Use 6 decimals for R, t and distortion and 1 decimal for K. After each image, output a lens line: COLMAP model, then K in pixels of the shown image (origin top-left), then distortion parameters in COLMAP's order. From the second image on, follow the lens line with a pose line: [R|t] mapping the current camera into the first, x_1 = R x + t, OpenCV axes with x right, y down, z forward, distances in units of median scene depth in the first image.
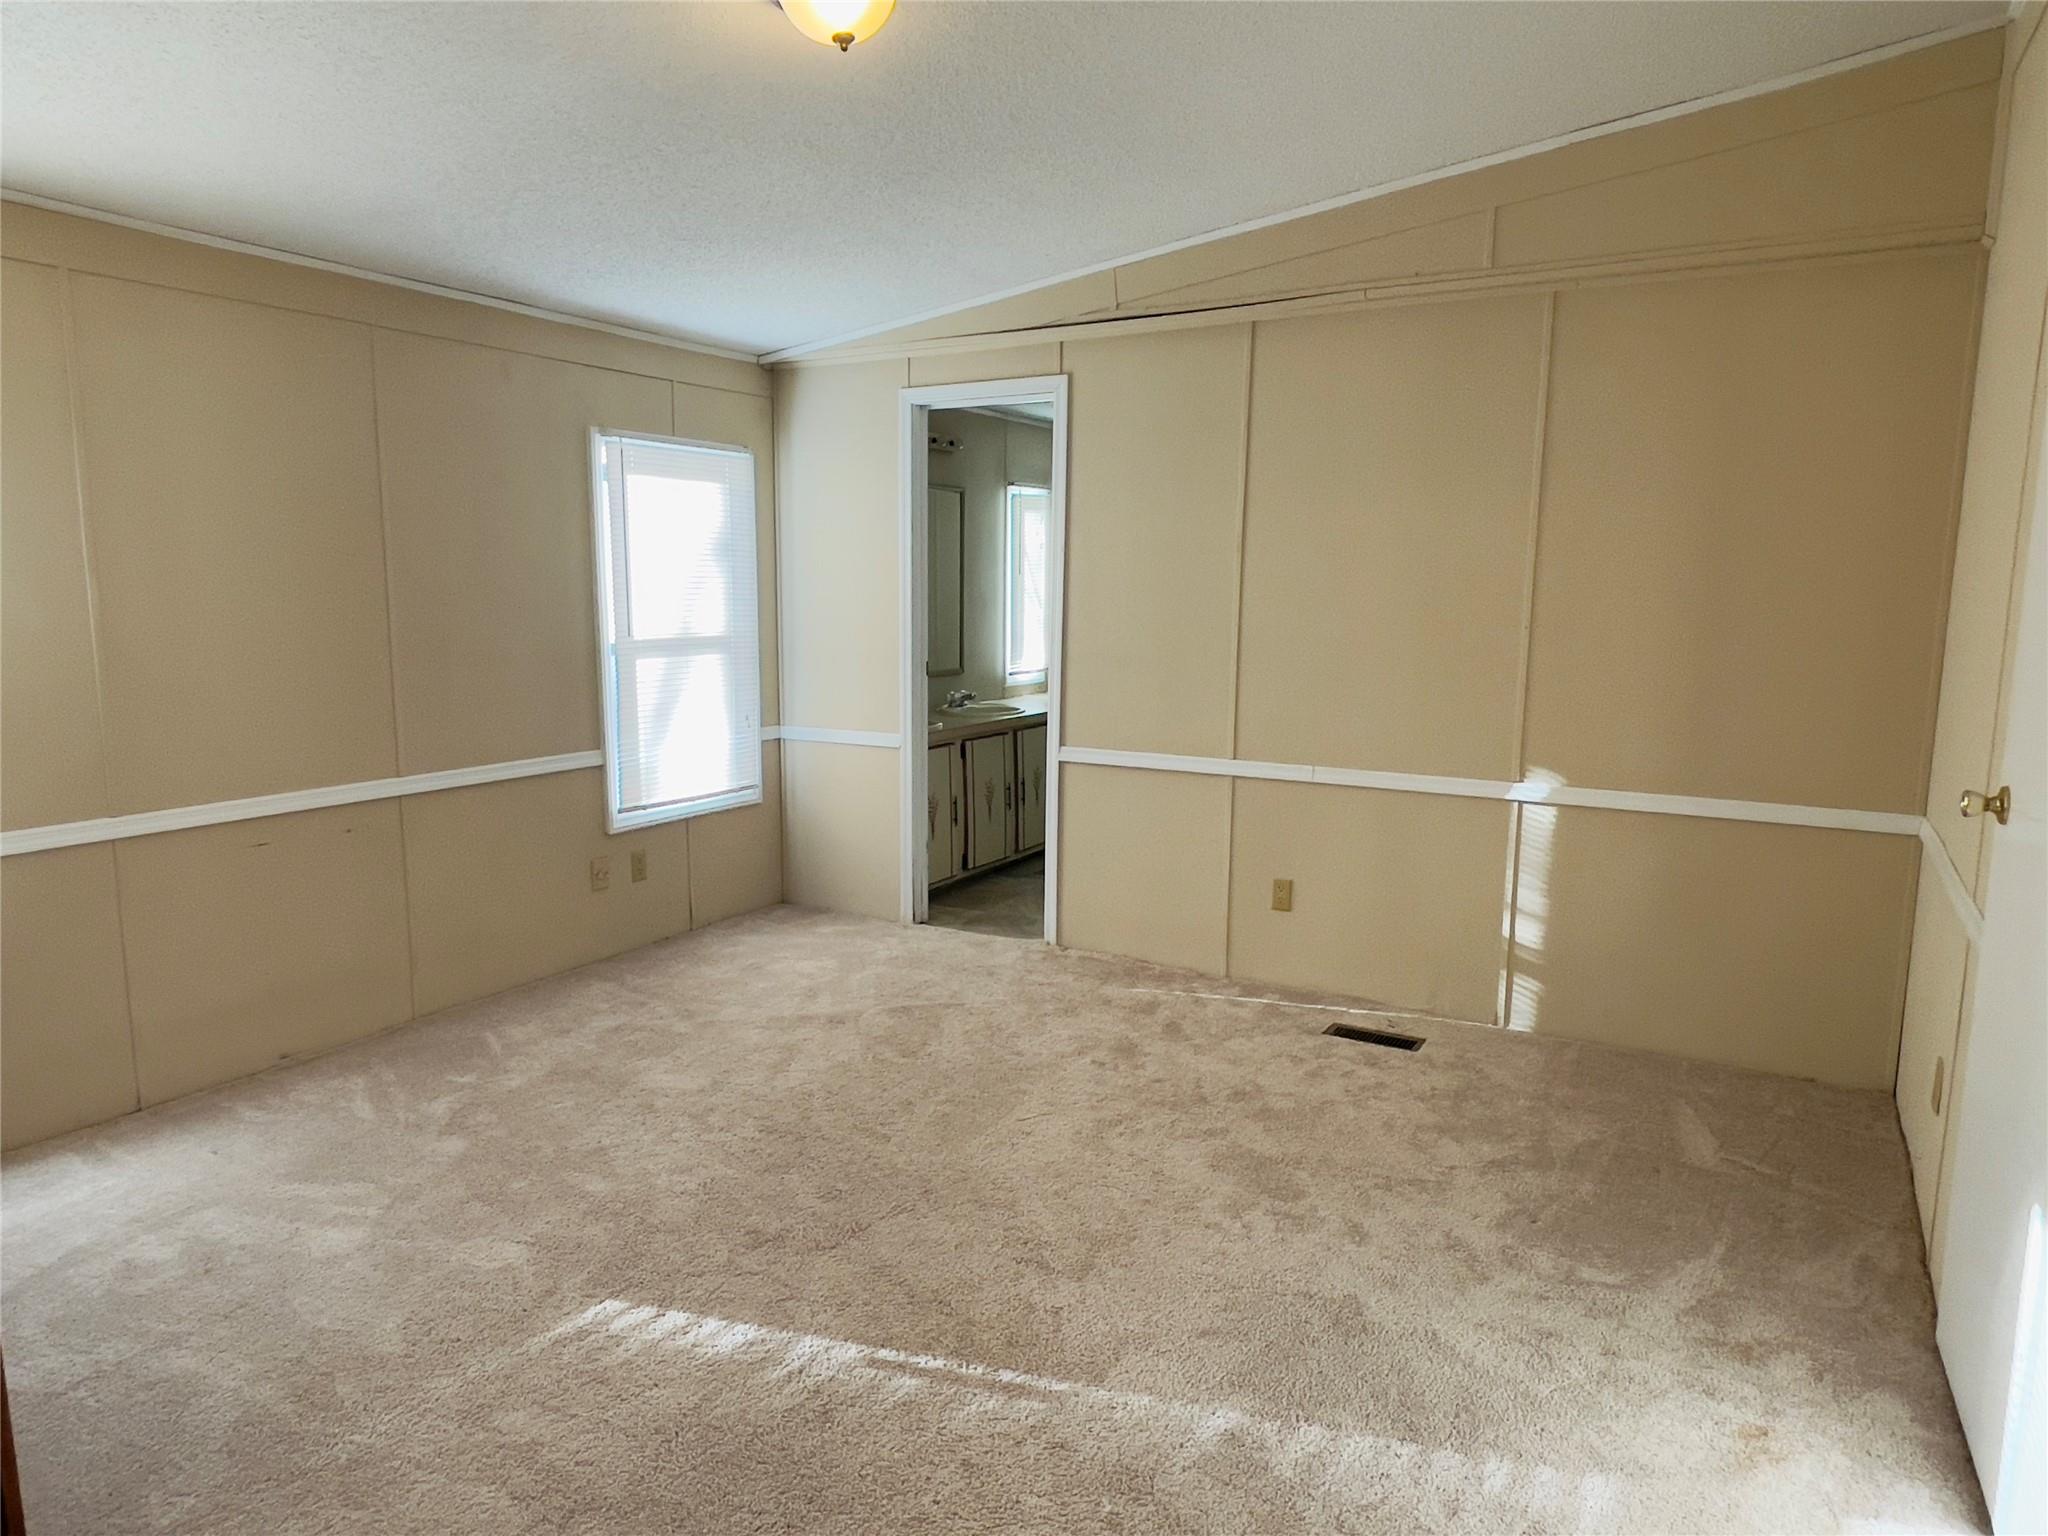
lens RADIAL K [[1323.2, 0, 1024.0], [0, 1323.2, 768.0], [0, 0, 1]] dist [-0.000123, 0.000094]
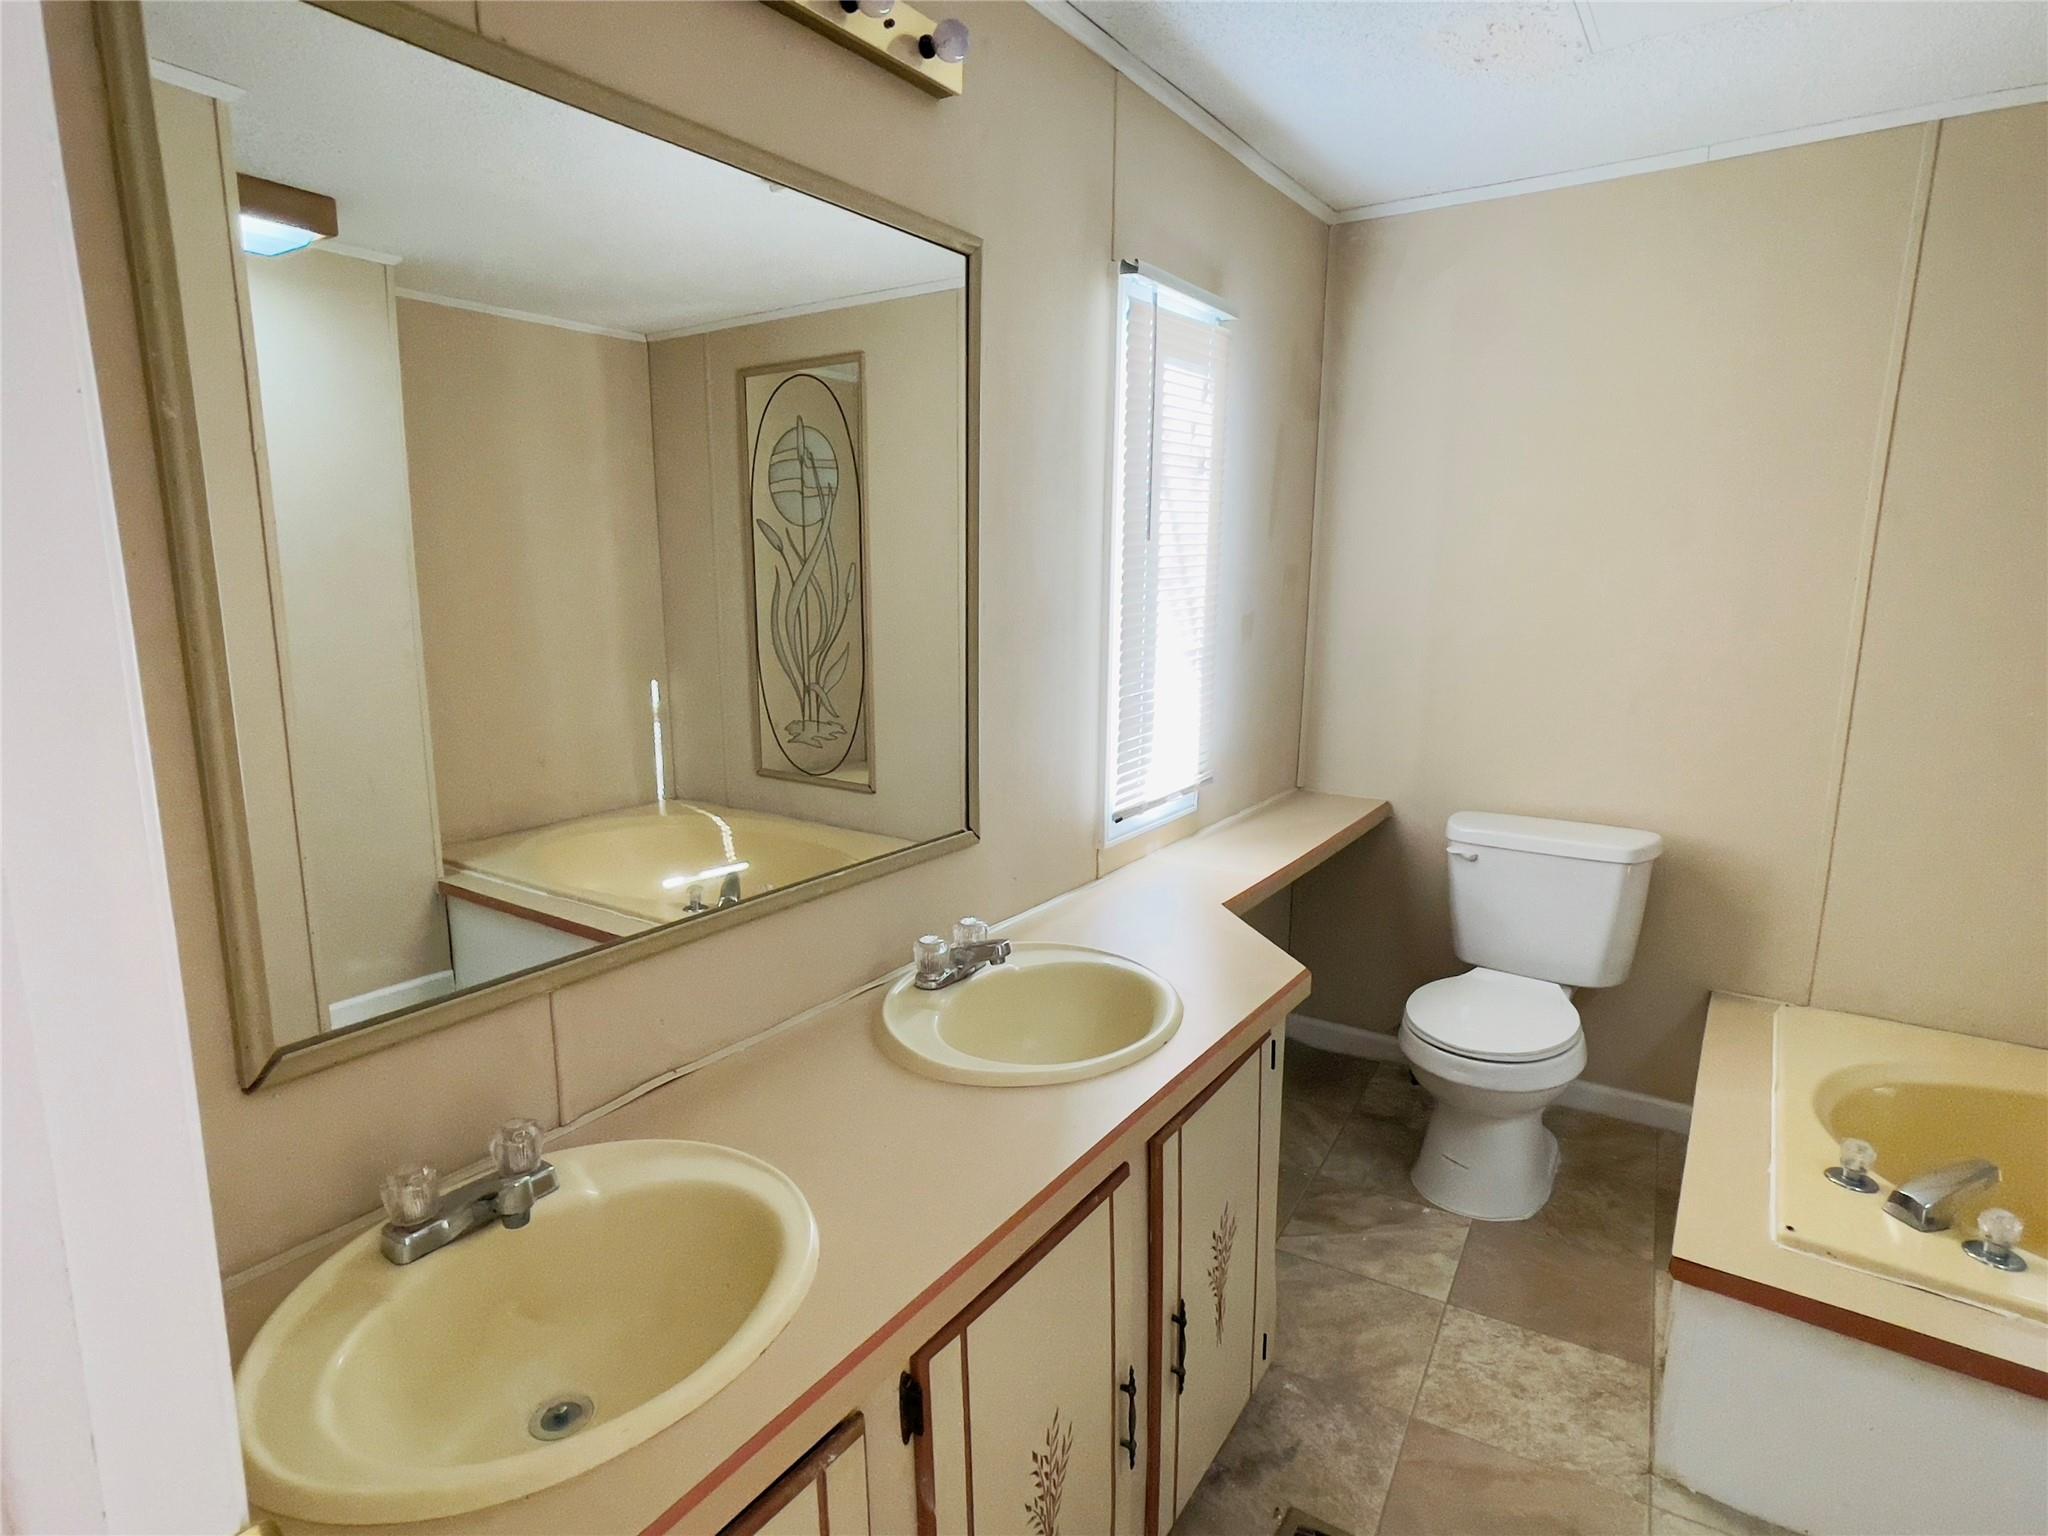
lens RADIAL K [[1019.1, 0, 1024.0], [0, 1019.1, 768.0], [0, 0, 1]] dist [-0.000743, -0.000001]
pose [[0.997746, 0.012026, -0.066012, -0.017907], [-0.009421, 0.999170, 0.039629, -0.097708], [0.066434, -0.038918, 0.997032, 0.735589]]
